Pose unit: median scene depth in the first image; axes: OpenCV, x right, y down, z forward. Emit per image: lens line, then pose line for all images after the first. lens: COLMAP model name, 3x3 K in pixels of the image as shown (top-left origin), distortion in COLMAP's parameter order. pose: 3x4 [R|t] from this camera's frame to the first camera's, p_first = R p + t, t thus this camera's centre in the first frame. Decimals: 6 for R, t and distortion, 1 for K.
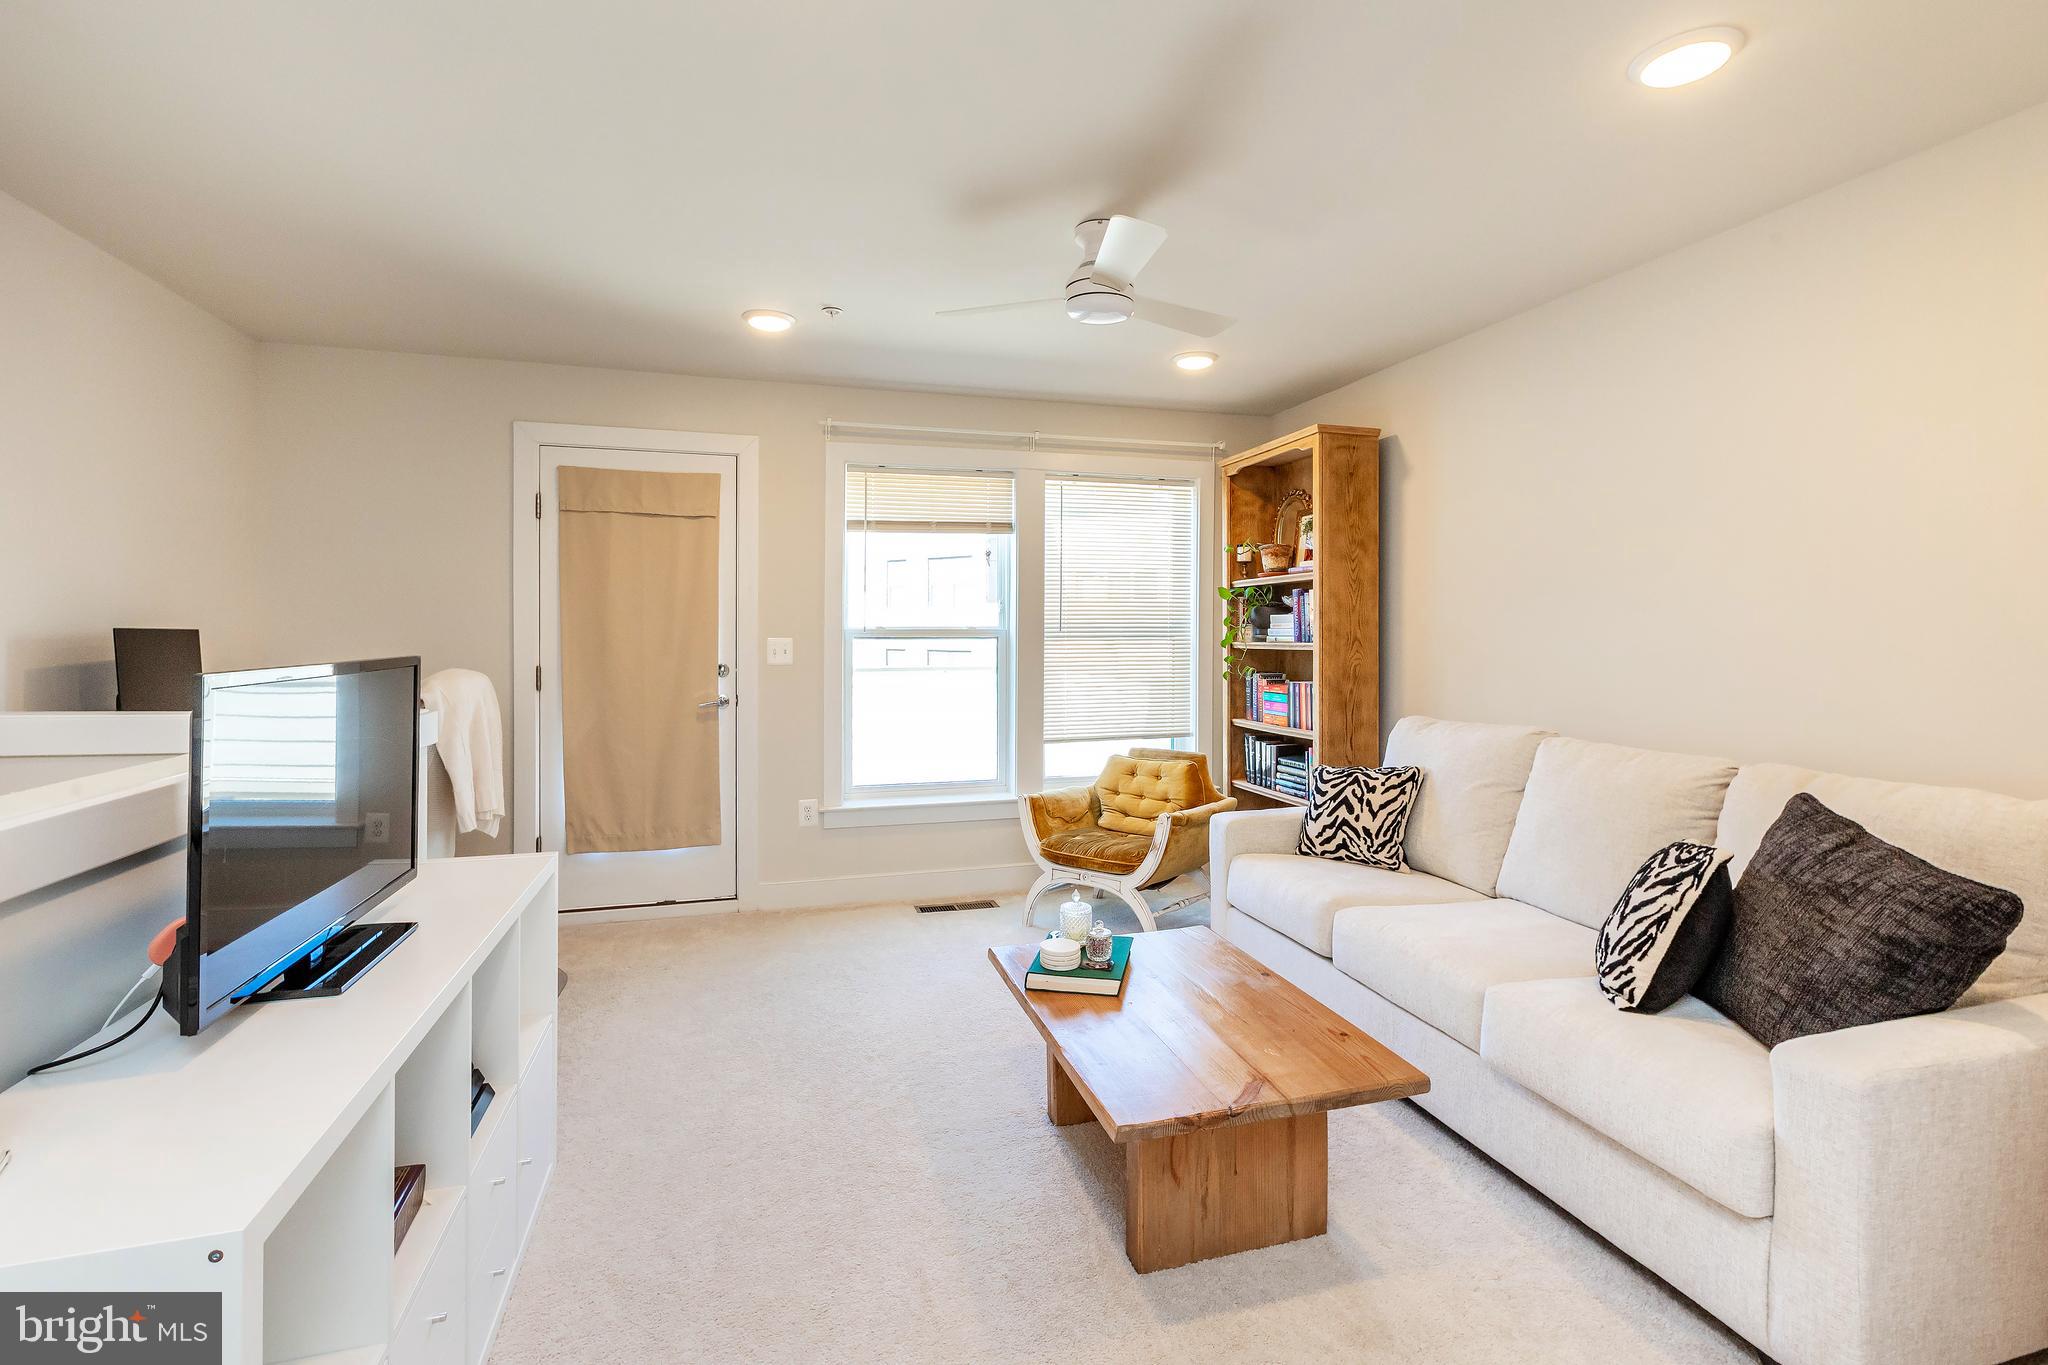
lens RADIAL K [[921.2, 0, 1017.4], [0, 921.2, 628.3], [0, 0, 1]] dist [0.003065, -0.001334]
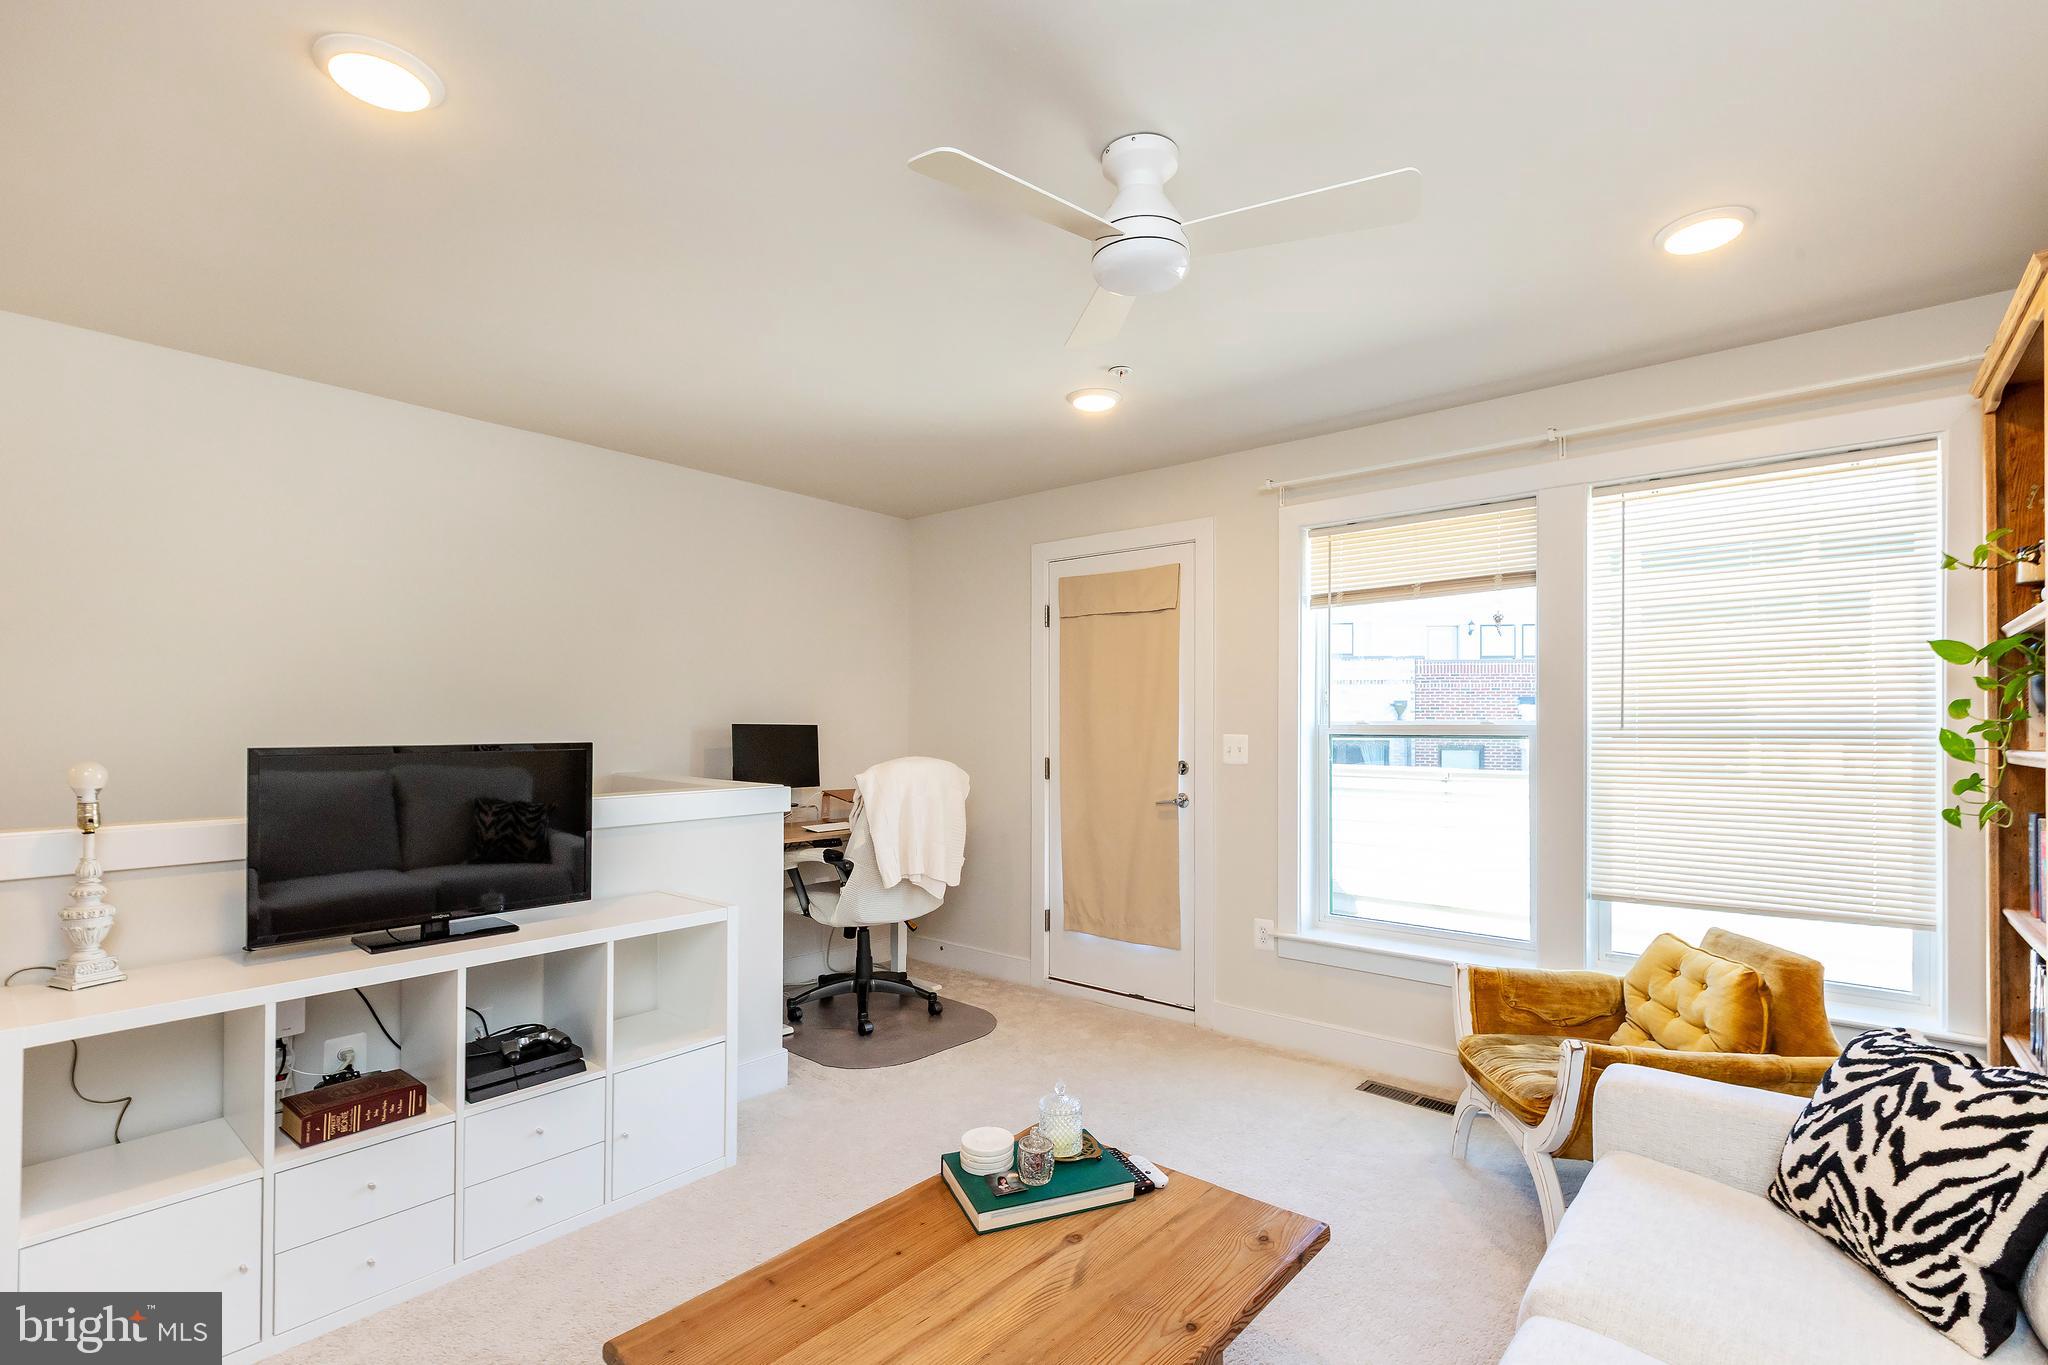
lens RADIAL K [[921.2, 0, 1047.4], [0, 921.2, 722.8], [0, 0, 1]] dist [0.003065, -0.001334]
pose [[0.567615, -0.003233, -0.823288, 0.400662], [-0.001357, 0.999987, -0.004862, 0.003739], [0.823293, 0.003877, 0.567603, 0.353733]]
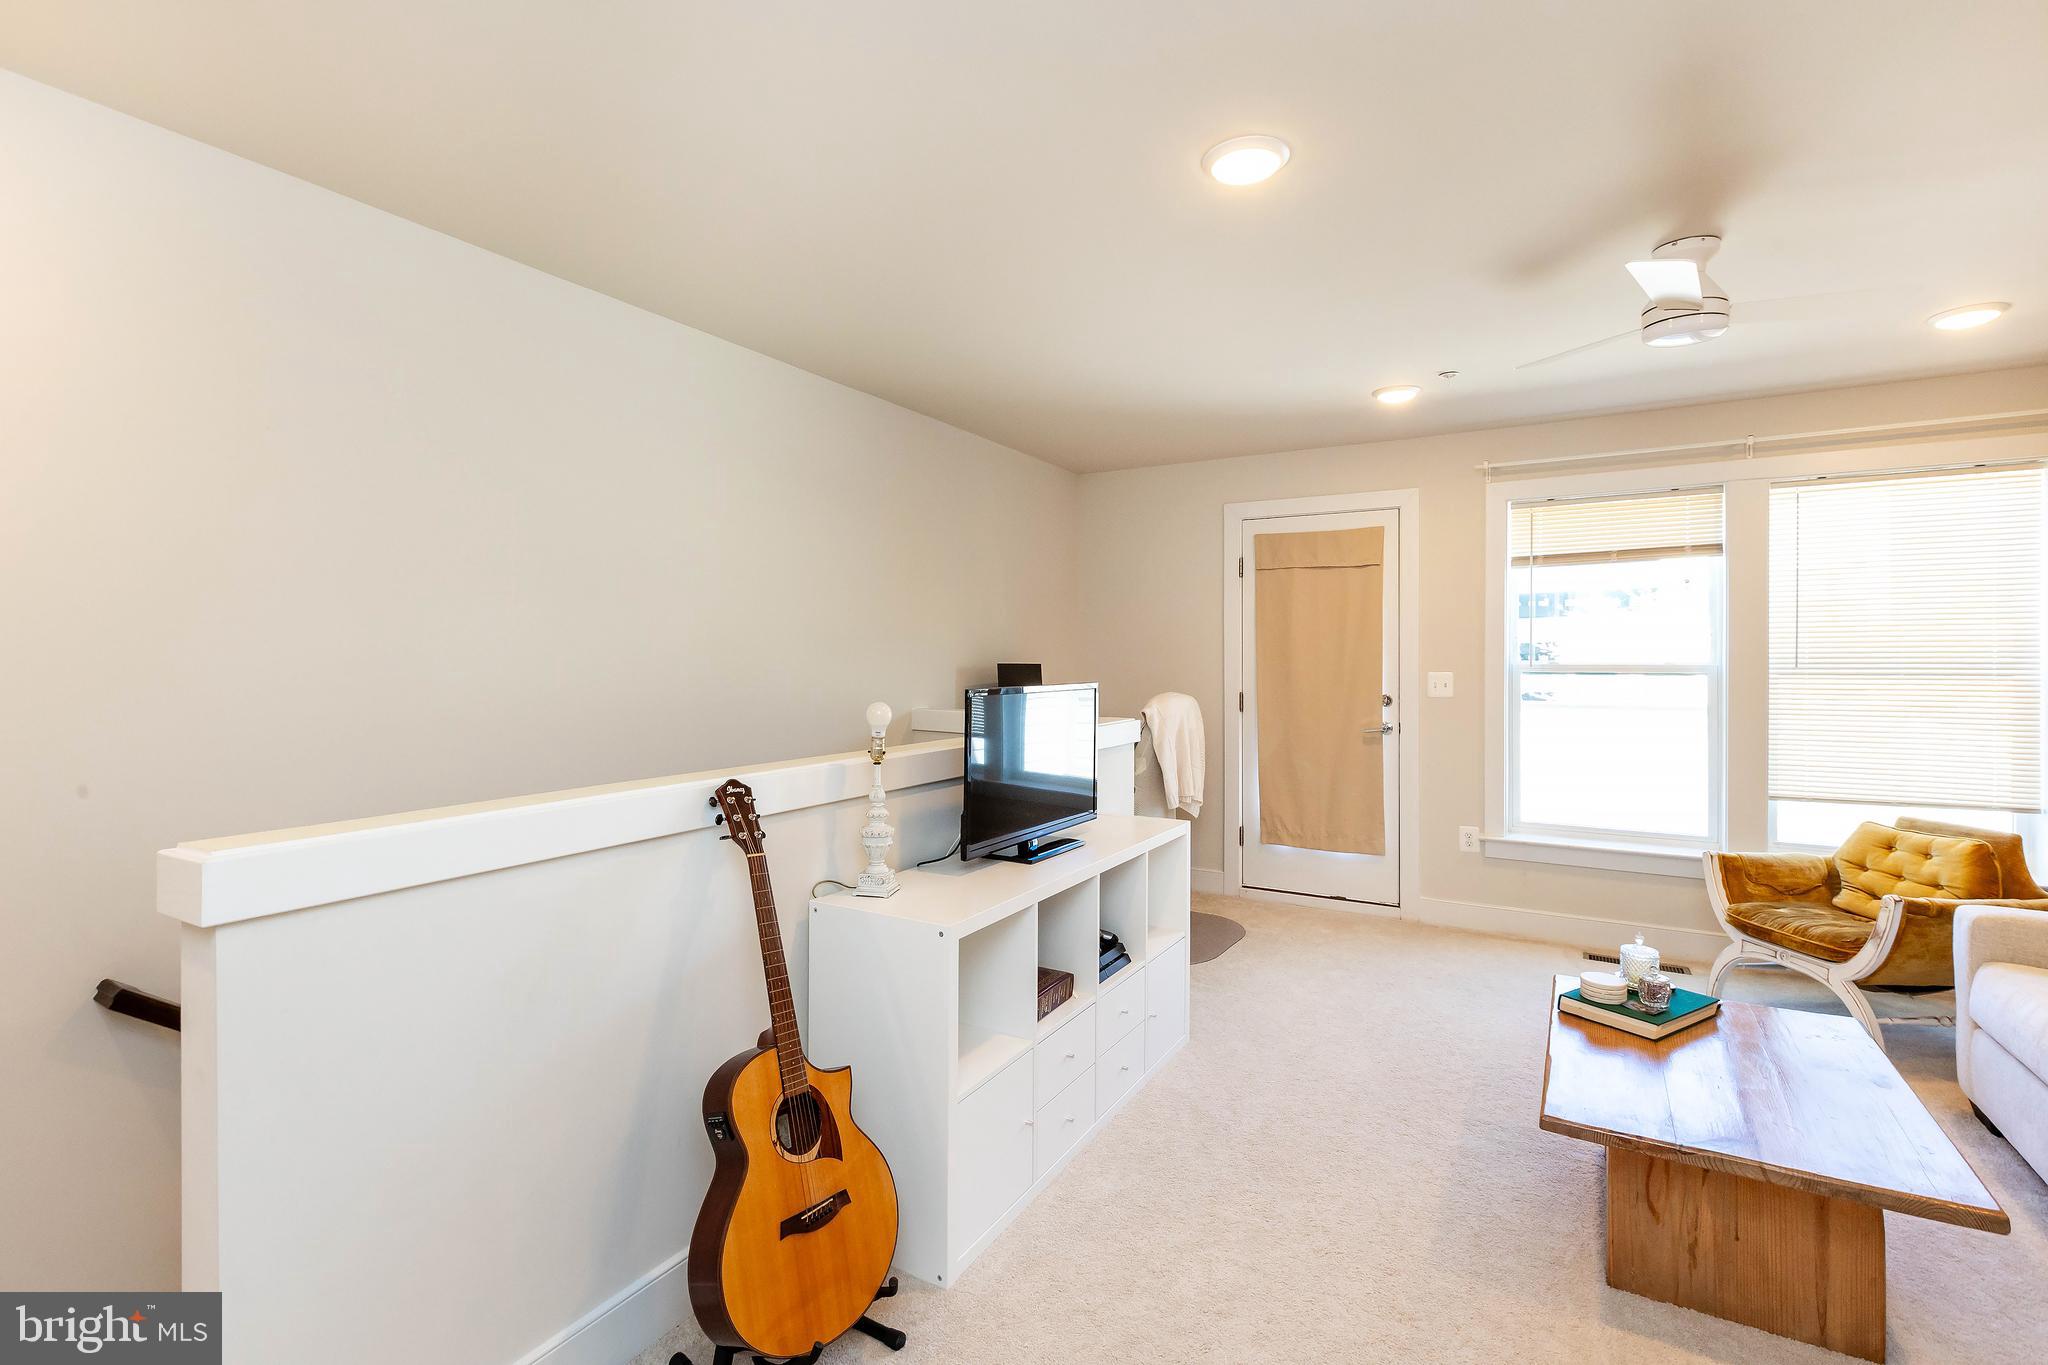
lens RADIAL K [[921.2, 0, 1027.8], [0, 921.2, 655.9], [0, 0, 1]] dist [0.003065, -0.001334]
pose [[0.685641, -0.002875, -0.727934, 0.204553], [-0.000446, 0.999990, -0.004369, -0.004074], [0.727939, 0.003320, 0.685633, -0.091506]]
